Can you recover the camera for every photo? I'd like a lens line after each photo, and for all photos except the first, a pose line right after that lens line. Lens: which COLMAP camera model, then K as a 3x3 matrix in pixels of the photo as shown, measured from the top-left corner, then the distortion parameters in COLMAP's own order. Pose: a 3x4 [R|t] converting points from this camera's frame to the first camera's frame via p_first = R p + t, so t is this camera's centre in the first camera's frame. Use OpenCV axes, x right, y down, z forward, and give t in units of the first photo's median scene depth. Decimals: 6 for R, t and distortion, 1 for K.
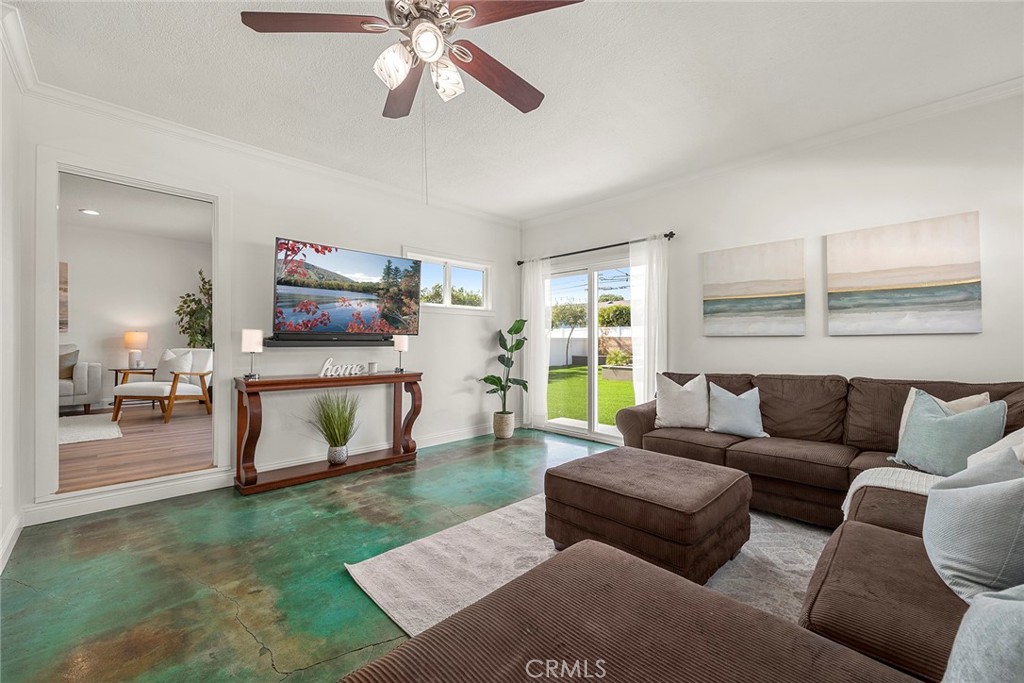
lens RADIAL K [[408.3, 0, 512.5], [0, 408.3, 338.8], [0, 0, 1]] dist [-0.001956, 0.000237]
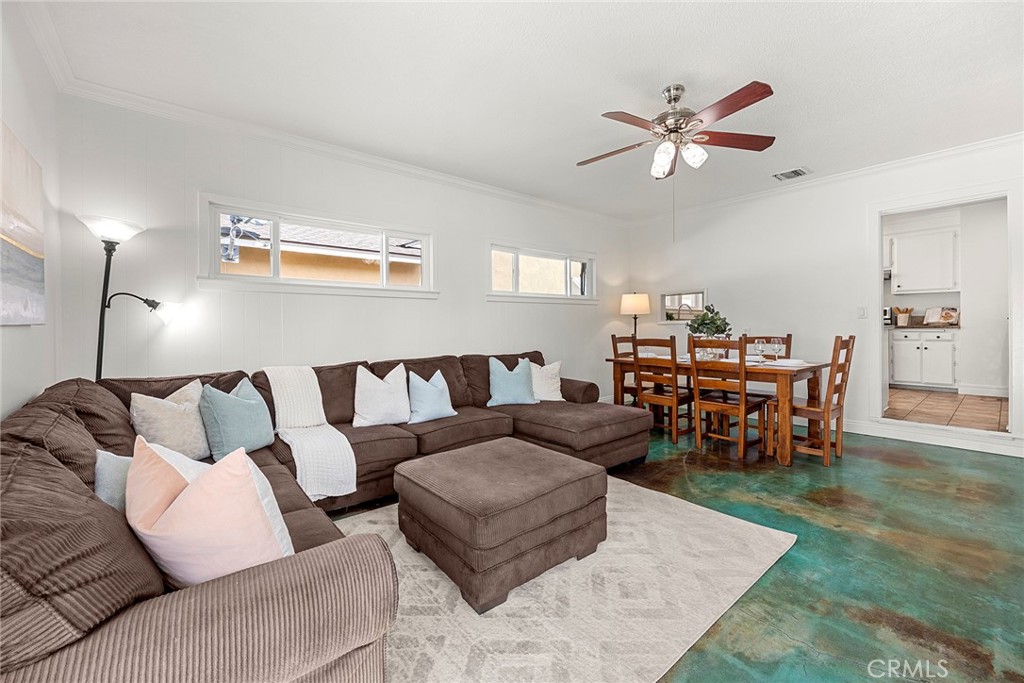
lens RADIAL K [[417.7, 0, 516.8], [0, 417.7, 324.7], [0, 0, 1]] dist [-0.002330, -0.000140]
pose [[-0.997426, 0.001226, 0.071692, 0.243090], [0.000805, 0.999982, -0.005897, 0.018938], [-0.071698, -0.005824, -0.997409, 2.288499]]
